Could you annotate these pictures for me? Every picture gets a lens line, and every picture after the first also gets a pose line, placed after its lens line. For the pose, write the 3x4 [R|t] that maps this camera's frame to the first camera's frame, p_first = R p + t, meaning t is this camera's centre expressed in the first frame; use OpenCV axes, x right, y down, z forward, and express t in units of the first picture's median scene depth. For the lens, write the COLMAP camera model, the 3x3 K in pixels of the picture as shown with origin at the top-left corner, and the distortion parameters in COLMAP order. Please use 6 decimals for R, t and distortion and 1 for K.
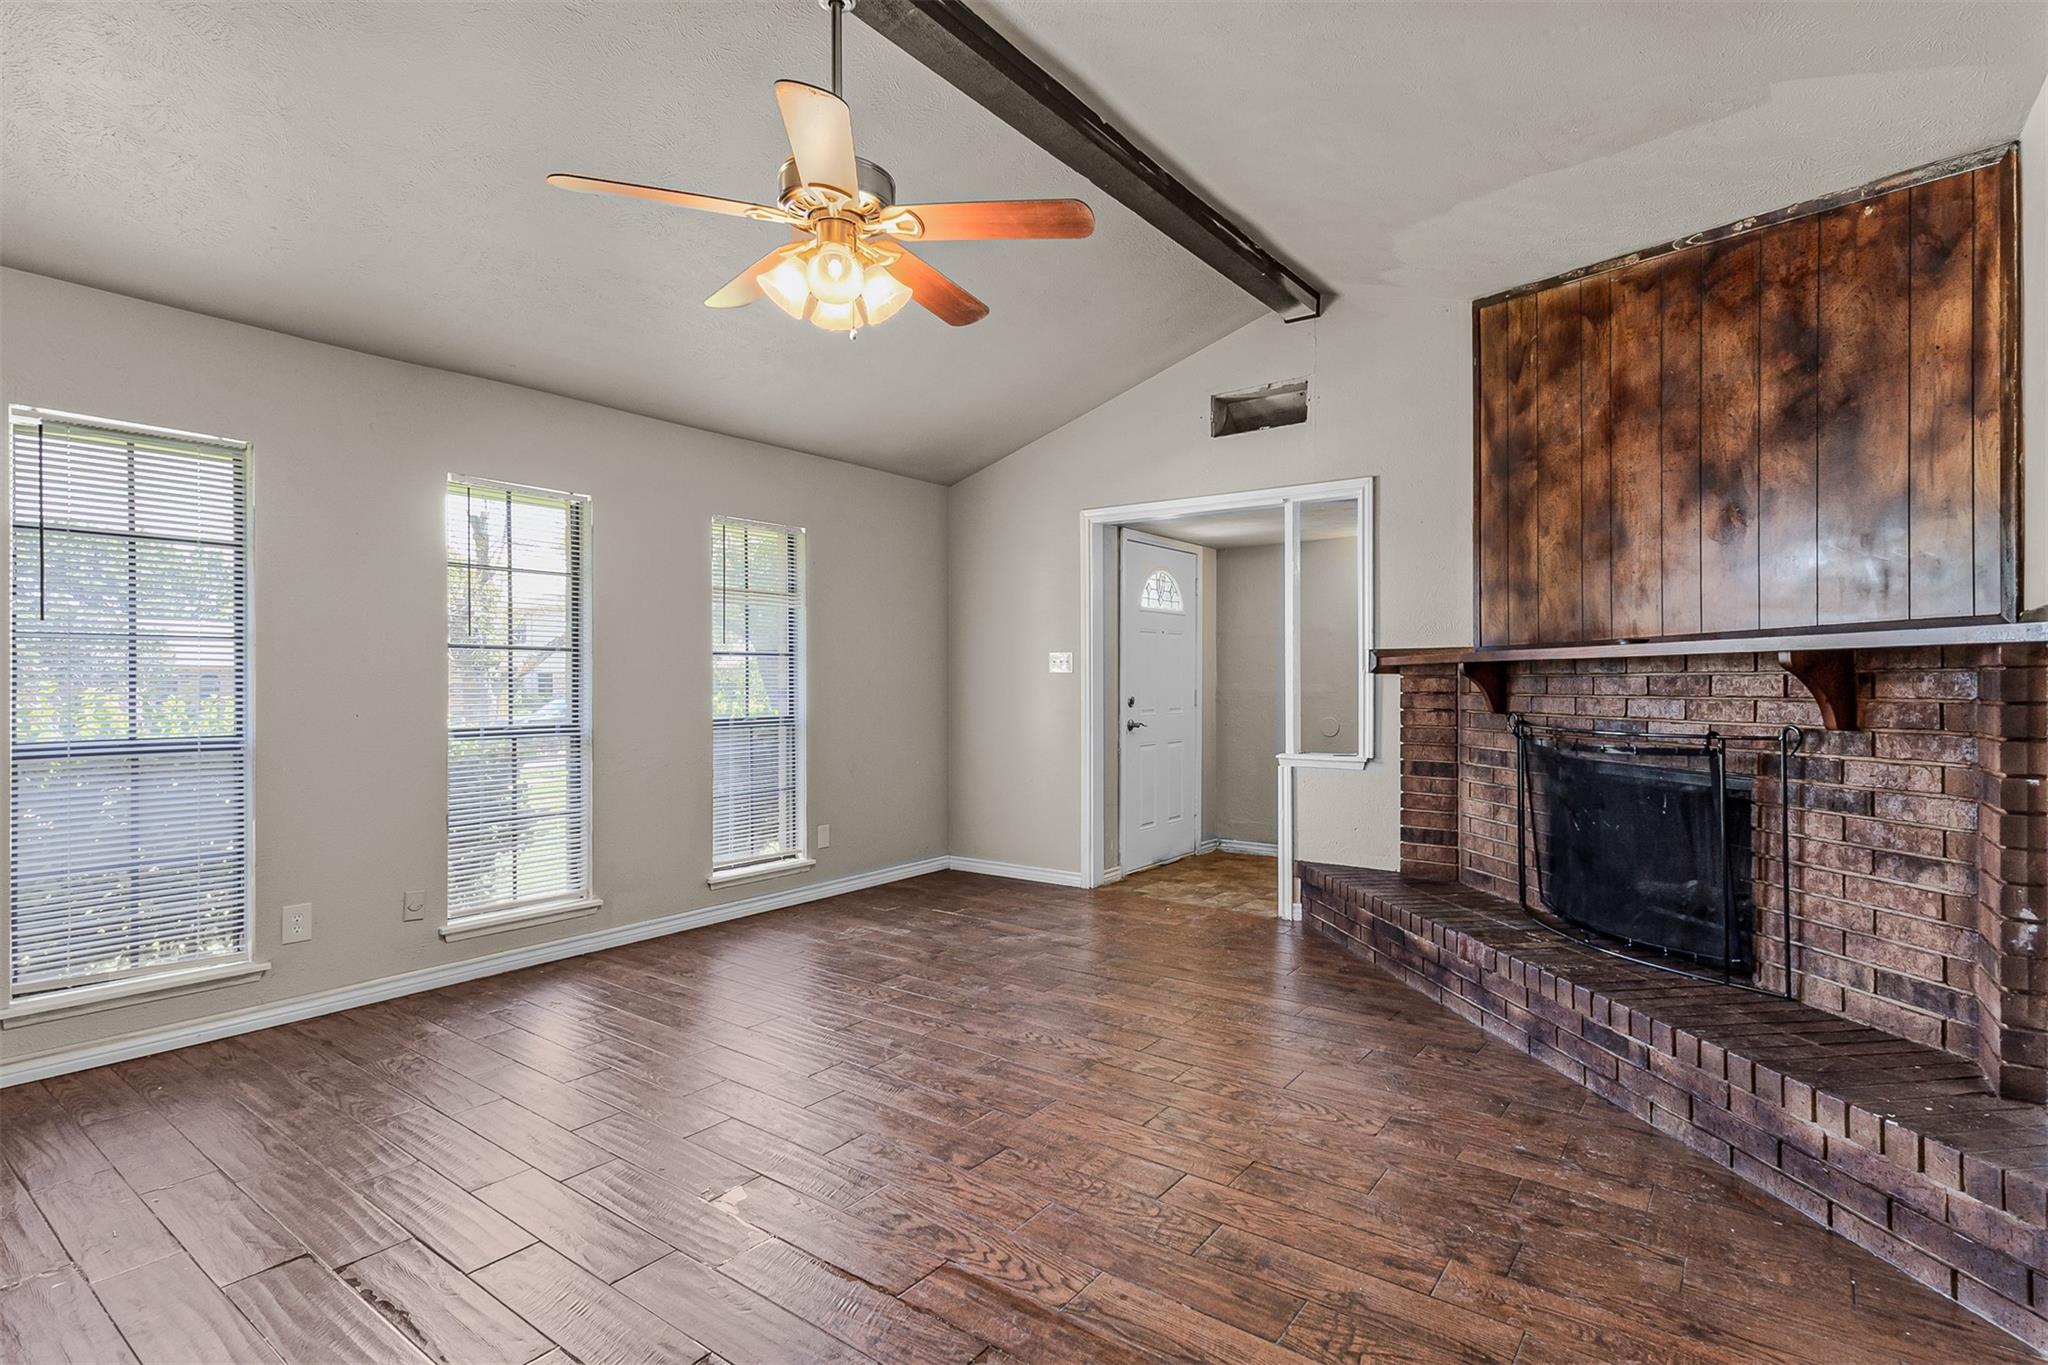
lens RADIAL K [[991.5, 0, 1026.1], [0, 991.5, 679.8], [0, 0, 1]] dist [0.002847, 0.000224]
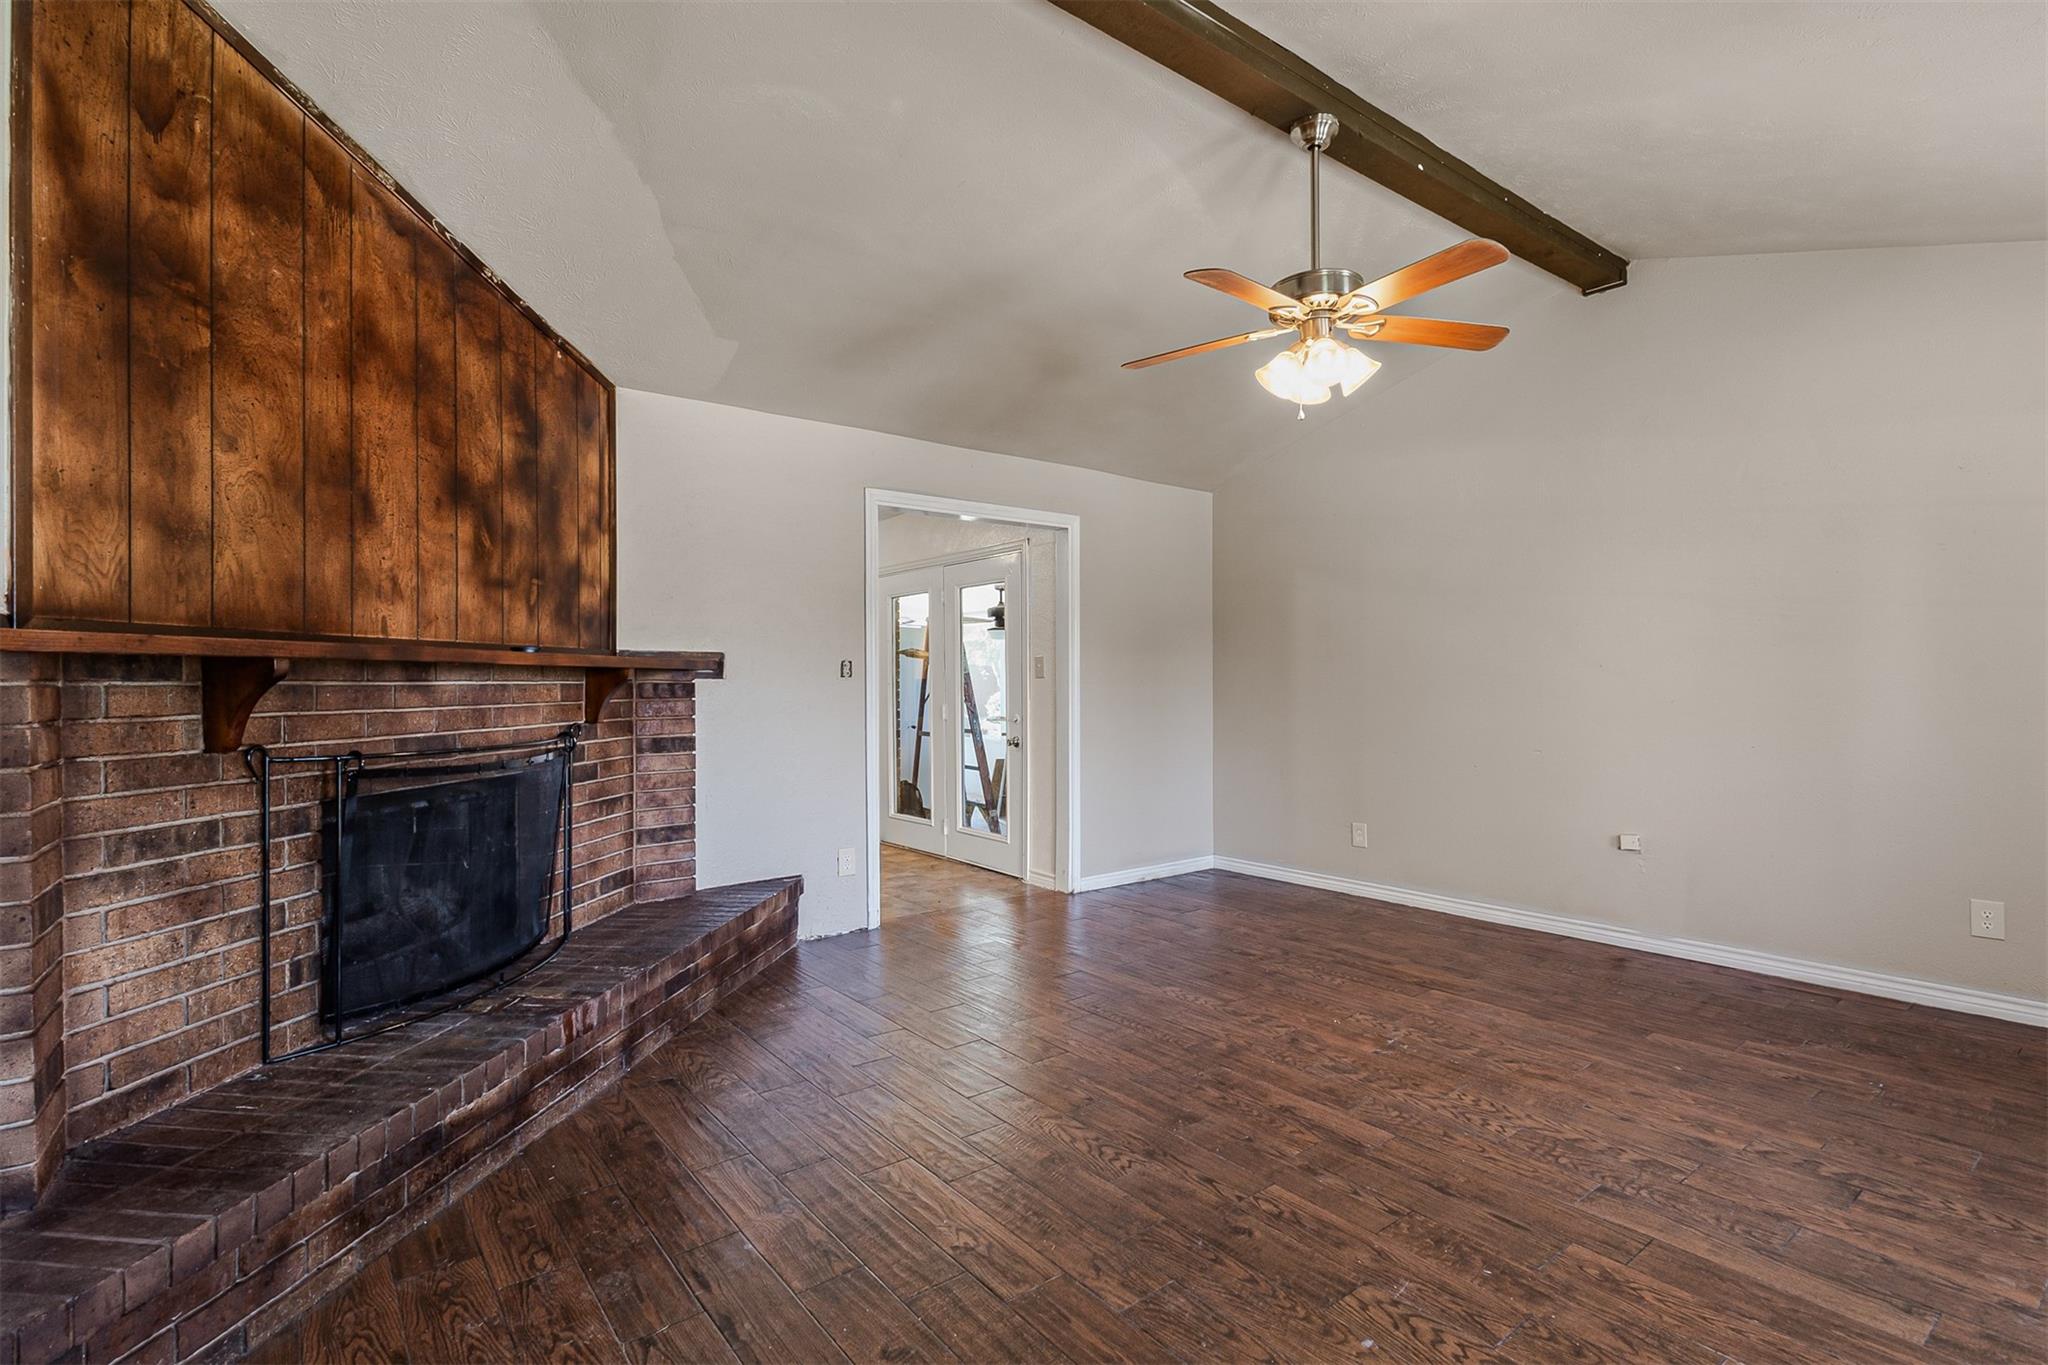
lens RADIAL K [[991.5, 0, 1021.4], [0, 991.5, 688.4], [0, 0, 1]] dist [0.002847, 0.000224]
pose [[-0.965786, 0.007412, 0.259233, -0.107195], [0.008362, 0.999962, 0.002562, 0.001767], [-0.259204, 0.004642, -0.965811, 1.612300]]
